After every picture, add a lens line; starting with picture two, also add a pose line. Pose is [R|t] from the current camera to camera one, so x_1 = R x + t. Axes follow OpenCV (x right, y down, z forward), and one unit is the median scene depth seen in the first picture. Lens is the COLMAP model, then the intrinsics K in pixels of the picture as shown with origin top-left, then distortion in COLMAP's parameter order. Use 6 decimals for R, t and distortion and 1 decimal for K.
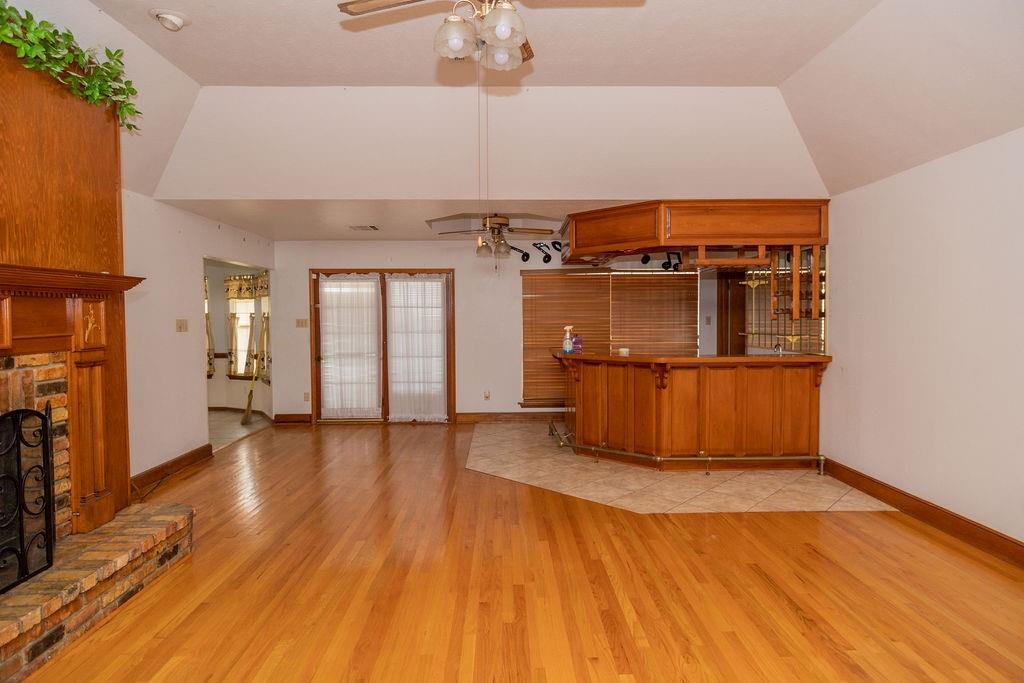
lens RADIAL K [[580.7, 0, 514.9], [0, 580.7, 339.4], [0, 0, 1]] dist [0.007700, -0.005703]
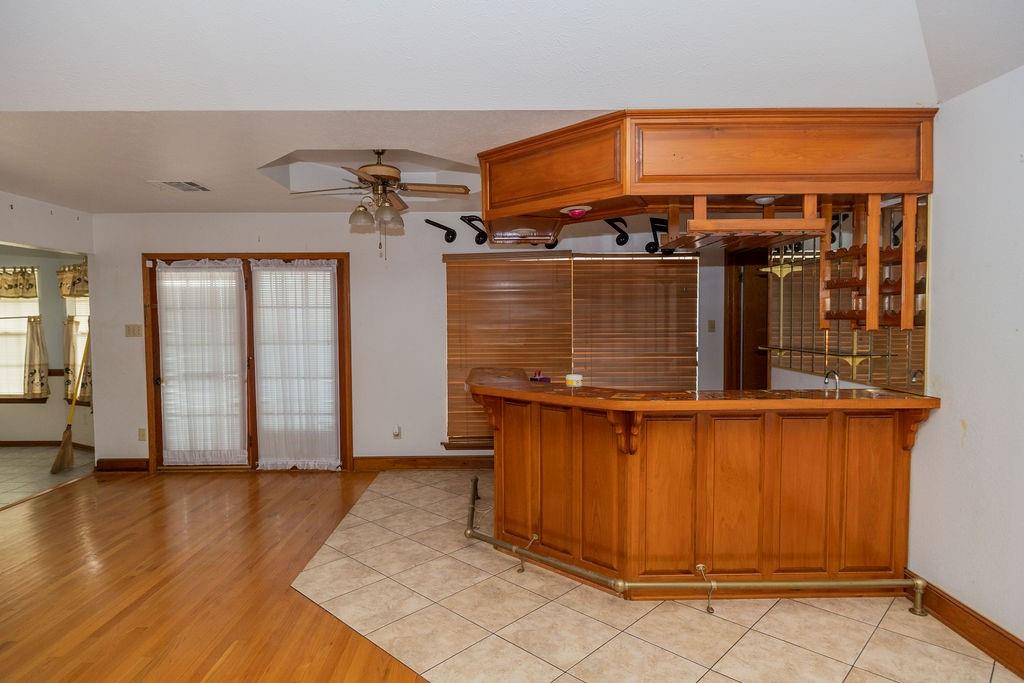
lens RADIAL K [[580.7, 0, 511.0], [0, 580.7, 347.1], [0, 0, 1]] dist [0.007700, -0.005703]
pose [[0.999952, -0.001009, -0.009736, 0.114810], [0.001162, 0.999876, 0.015674, -0.021314], [0.009719, -0.015684, 0.999830, 0.347401]]
